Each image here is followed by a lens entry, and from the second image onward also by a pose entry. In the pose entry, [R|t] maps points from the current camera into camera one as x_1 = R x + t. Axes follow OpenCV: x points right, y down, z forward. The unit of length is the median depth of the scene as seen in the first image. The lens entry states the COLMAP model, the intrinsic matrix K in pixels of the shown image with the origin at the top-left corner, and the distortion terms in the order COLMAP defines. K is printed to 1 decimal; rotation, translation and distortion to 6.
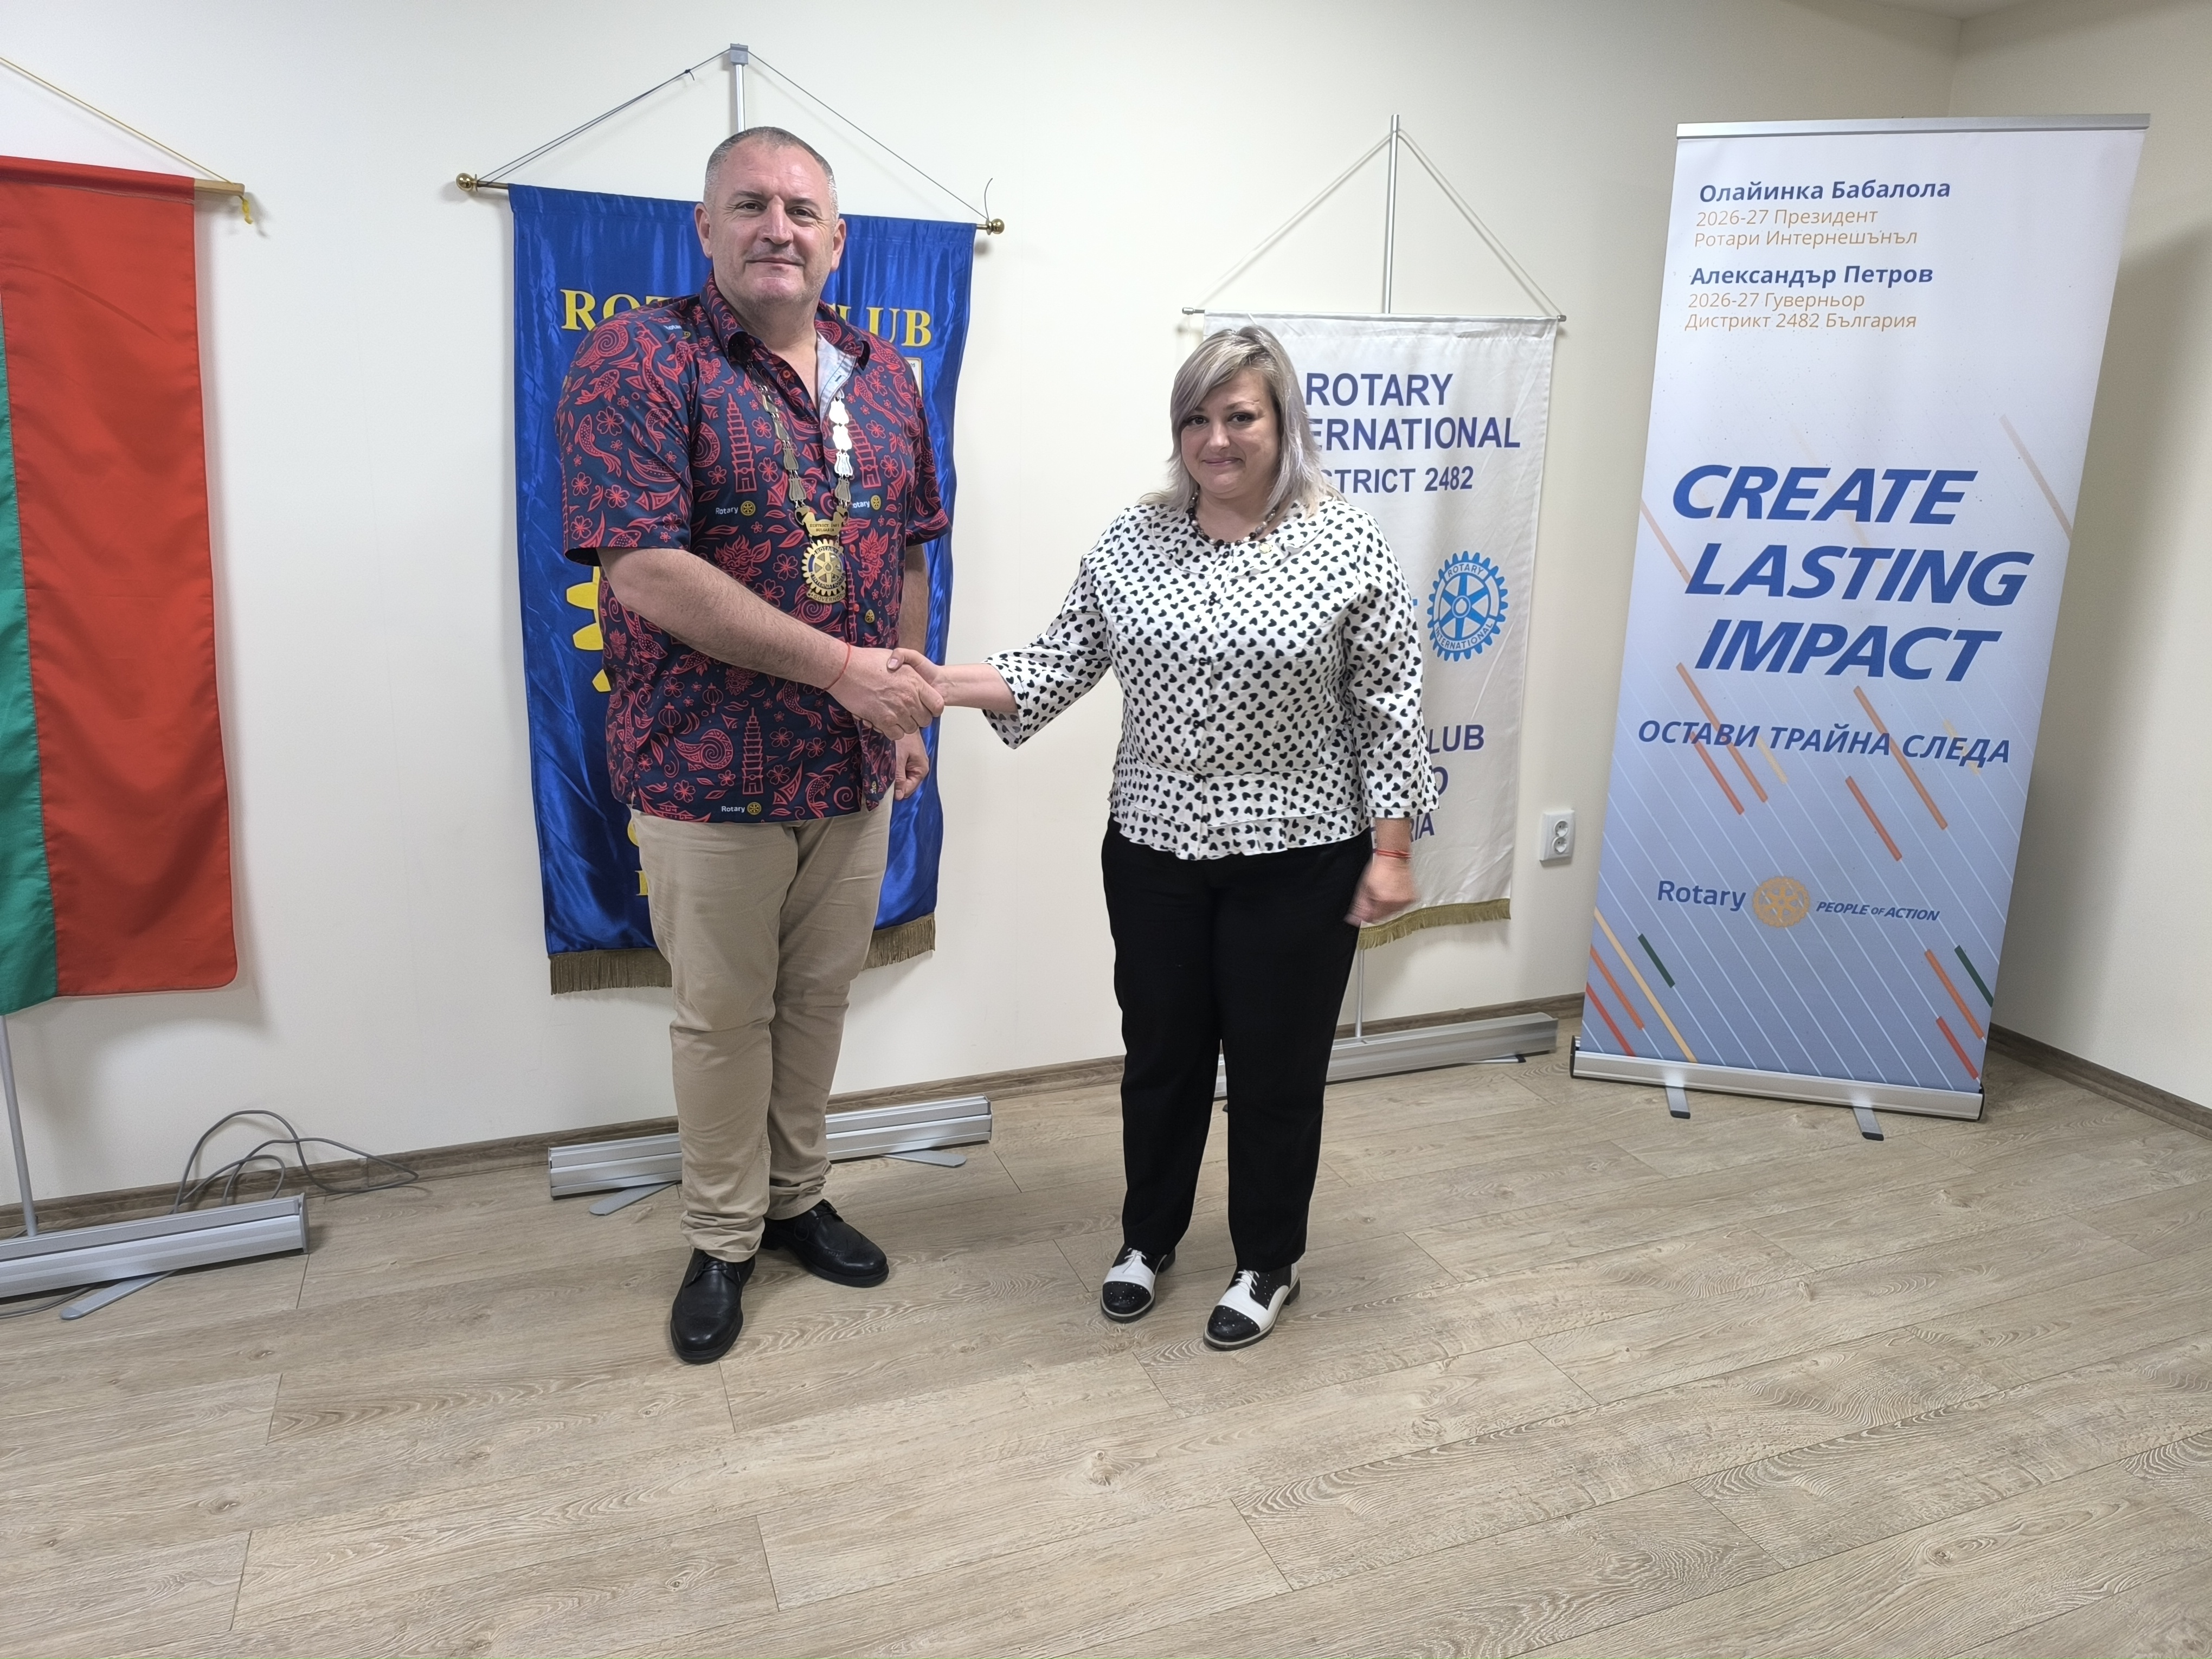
lens RADIAL K [[1514.4, 0, 1119.4], [0, 1514.4, 825.9], [0, 0, 1]] dist [0.029490, -0.032299]
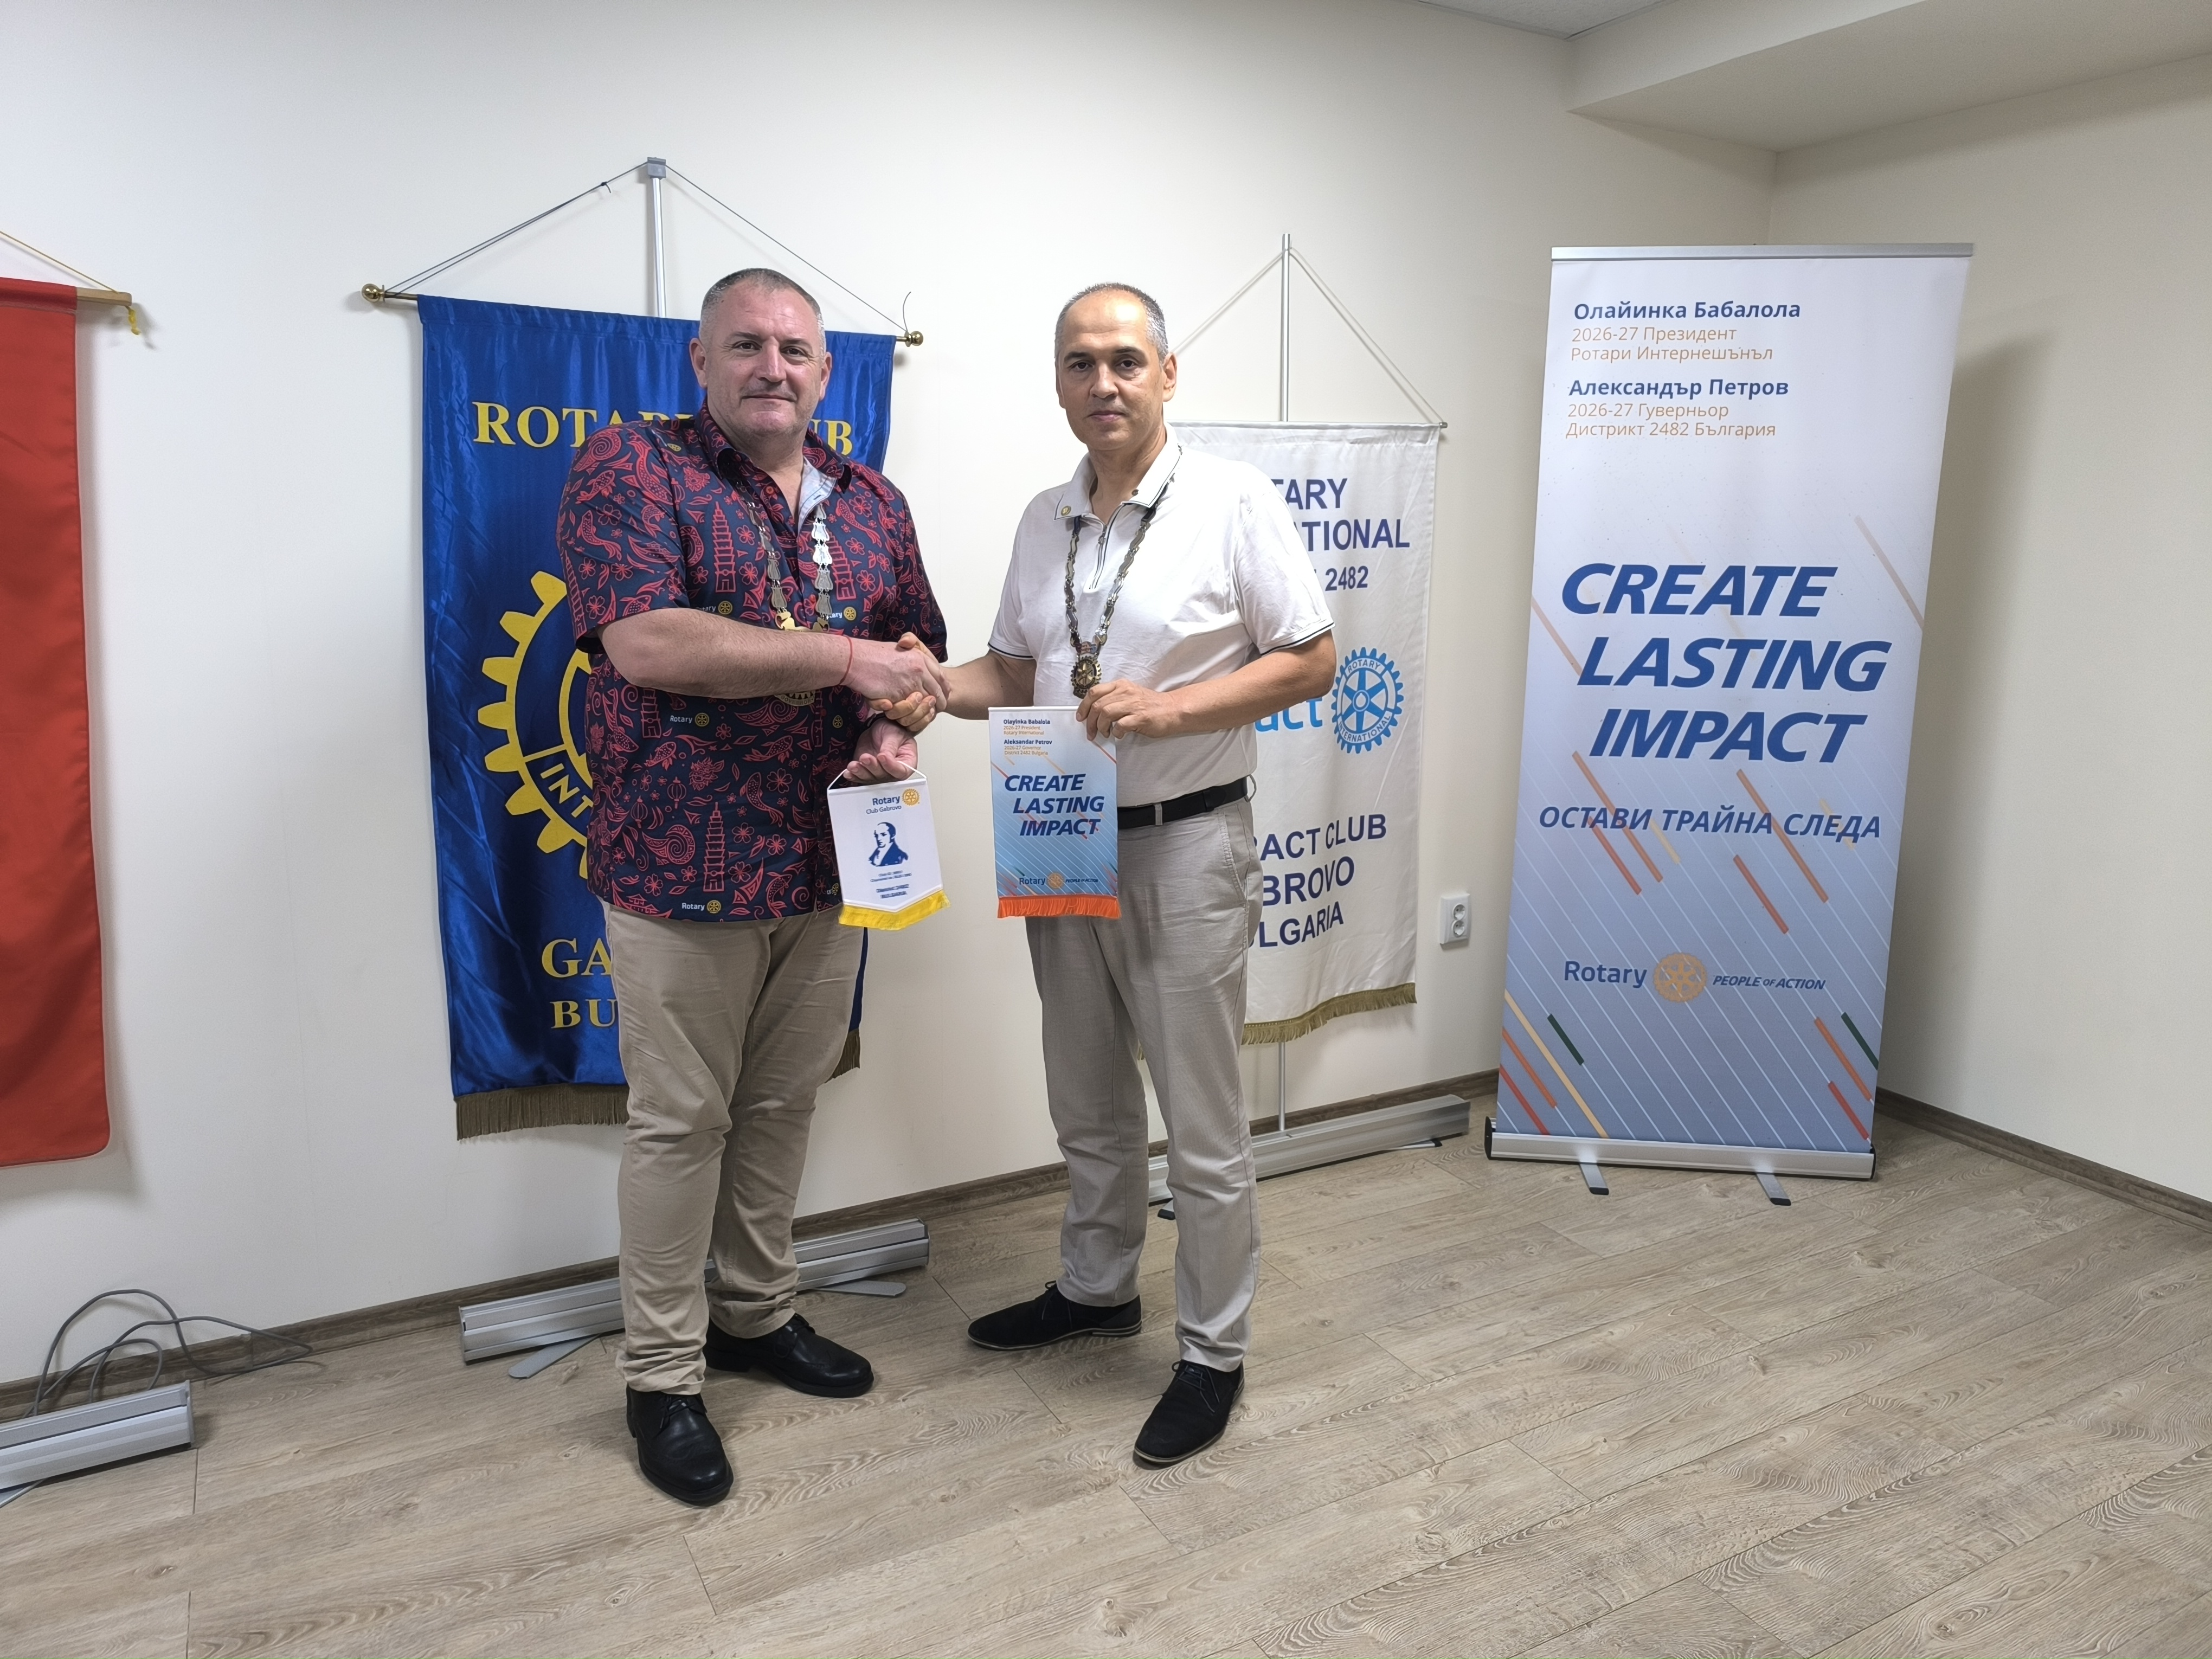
lens RADIAL K [[1511.0, 0, 1090.6], [0, 1511.0, 802.6], [0, 0, 1]] dist [0.029377, -0.029536]
pose [[0.992089, -0.030782, 0.121706, -0.093932], [0.038505, 0.997357, -0.061621, -0.022543], [-0.119487, 0.065820, 0.990652, 0.016242]]
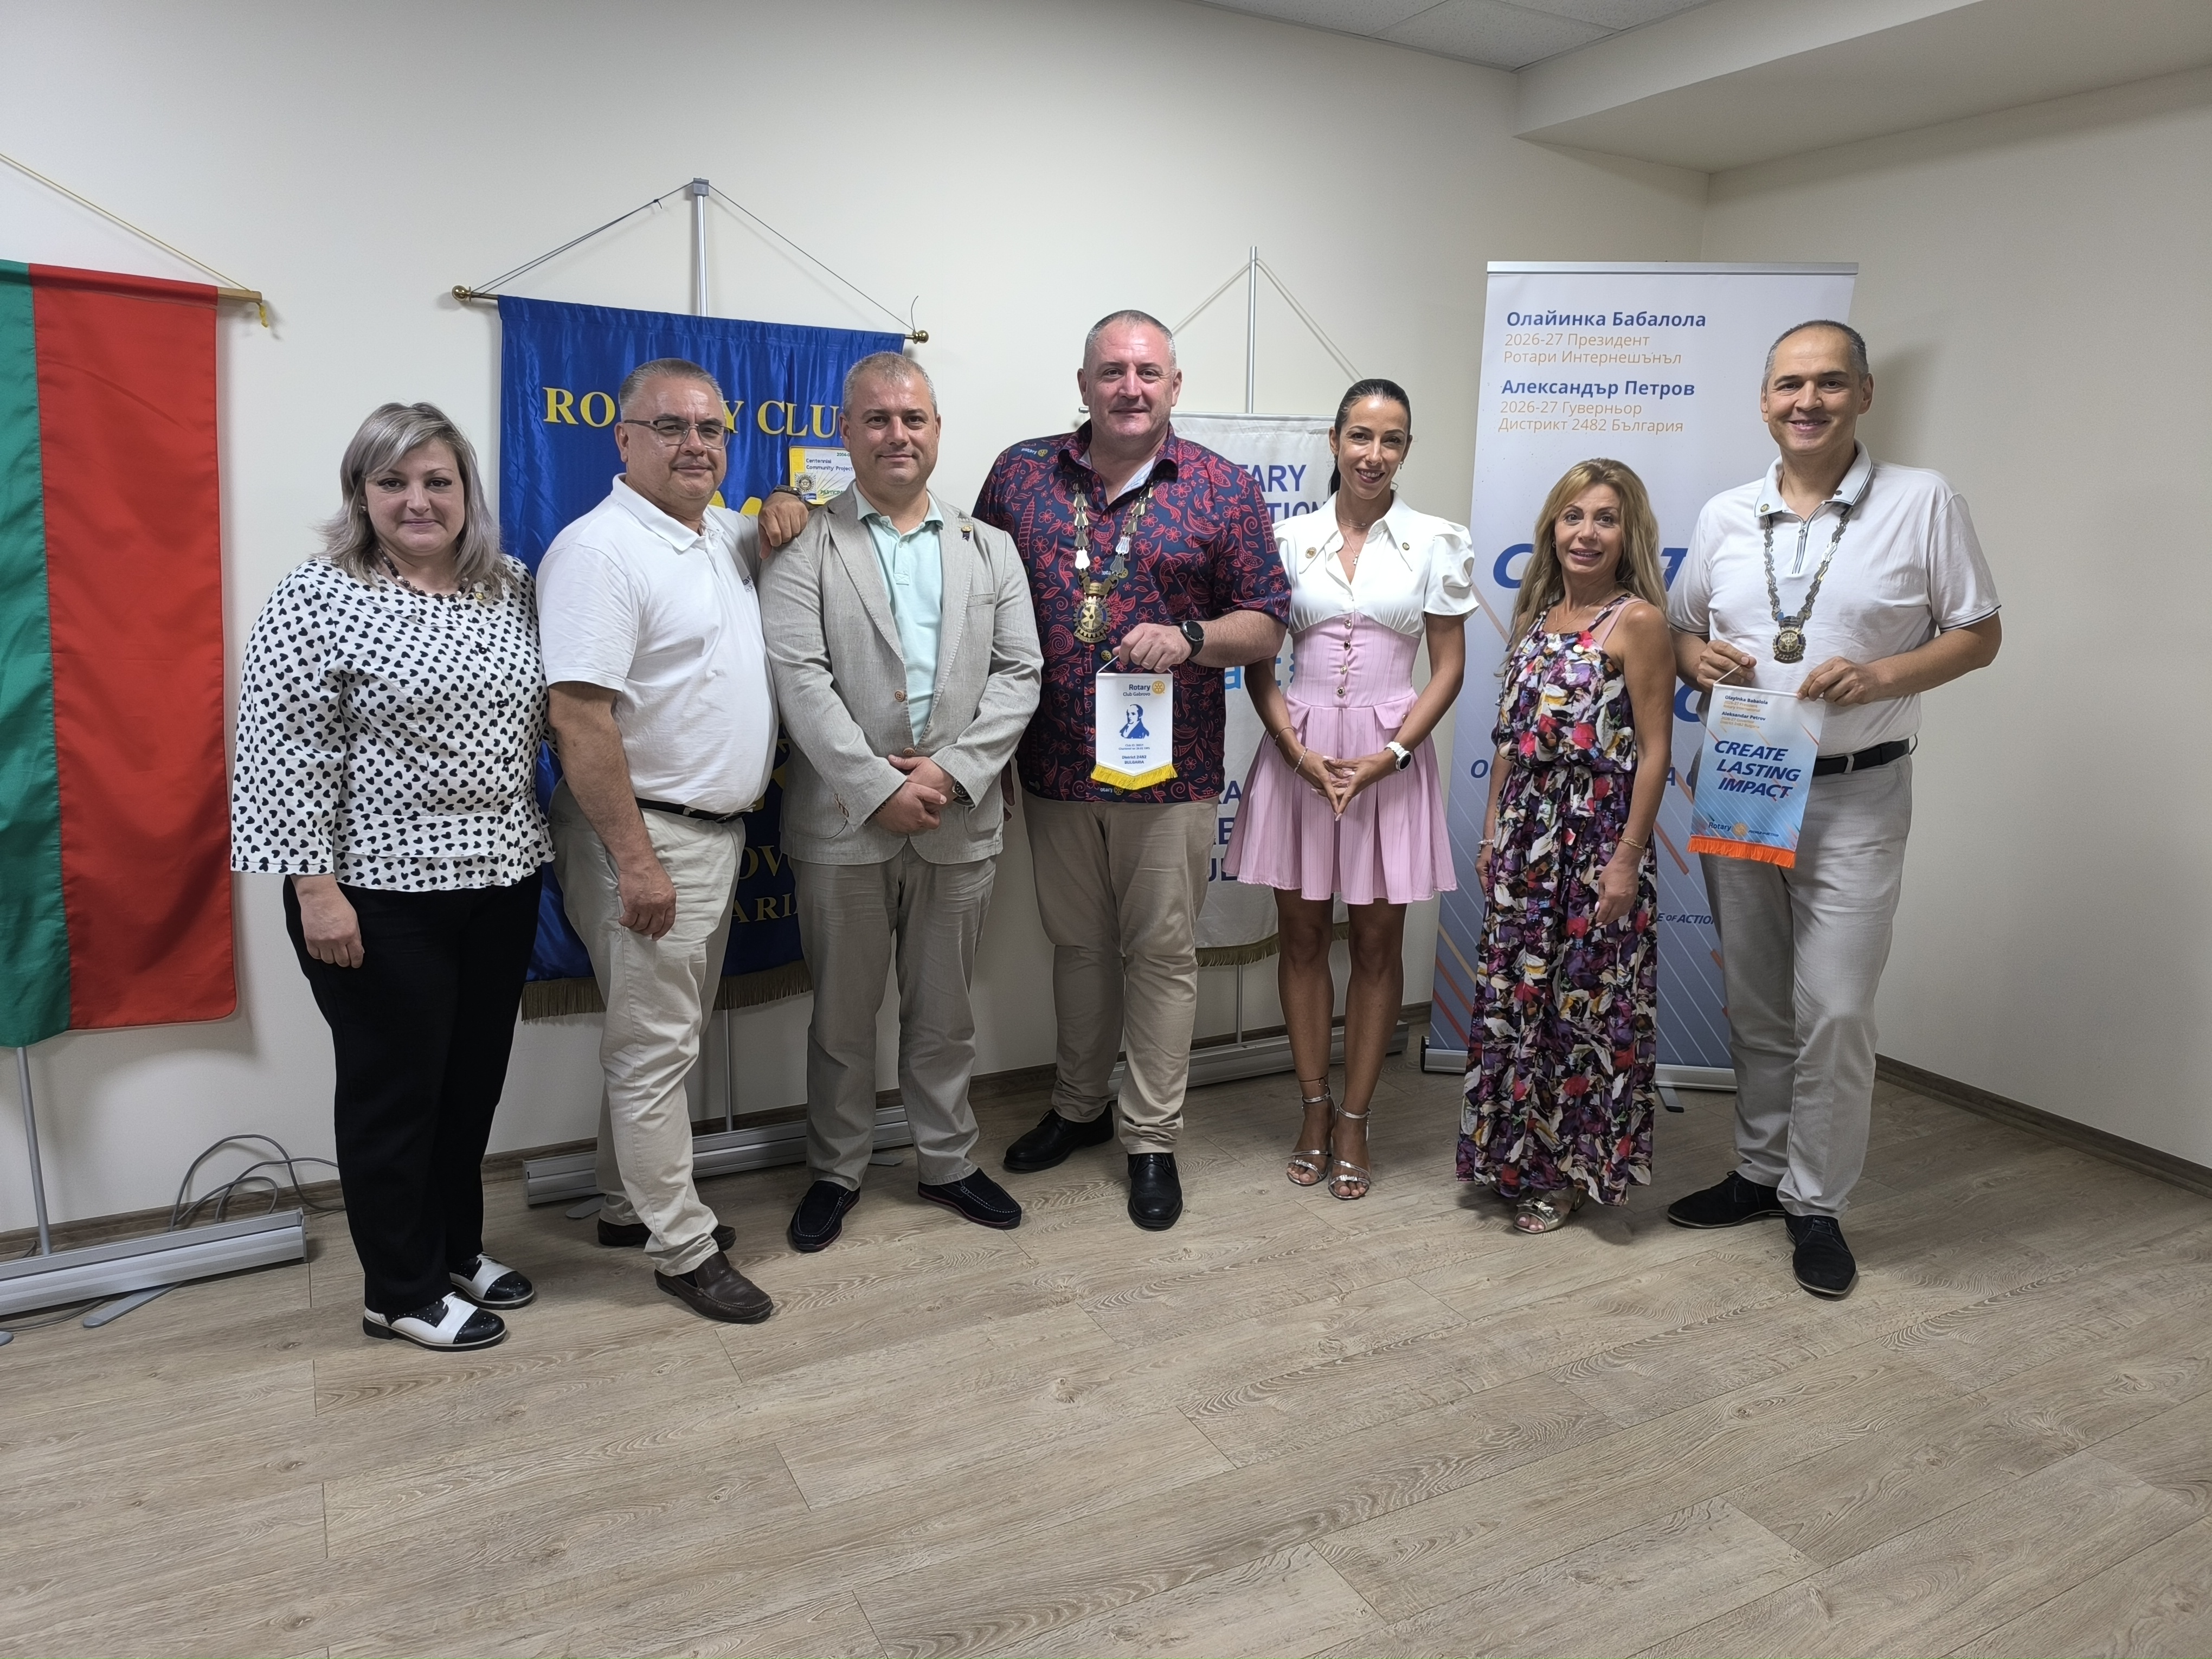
lens RADIAL K [[1541.9, 0, 1106.0], [0, 1541.9, 829.5], [0, 0, 1]] dist [0.035324, -0.042040]
pose [[0.992926, -0.018678, 0.117260, -0.083500], [0.023757, 0.998832, -0.042065, 0.029837], [-0.116337, 0.044553, 0.992210, -0.155978]]
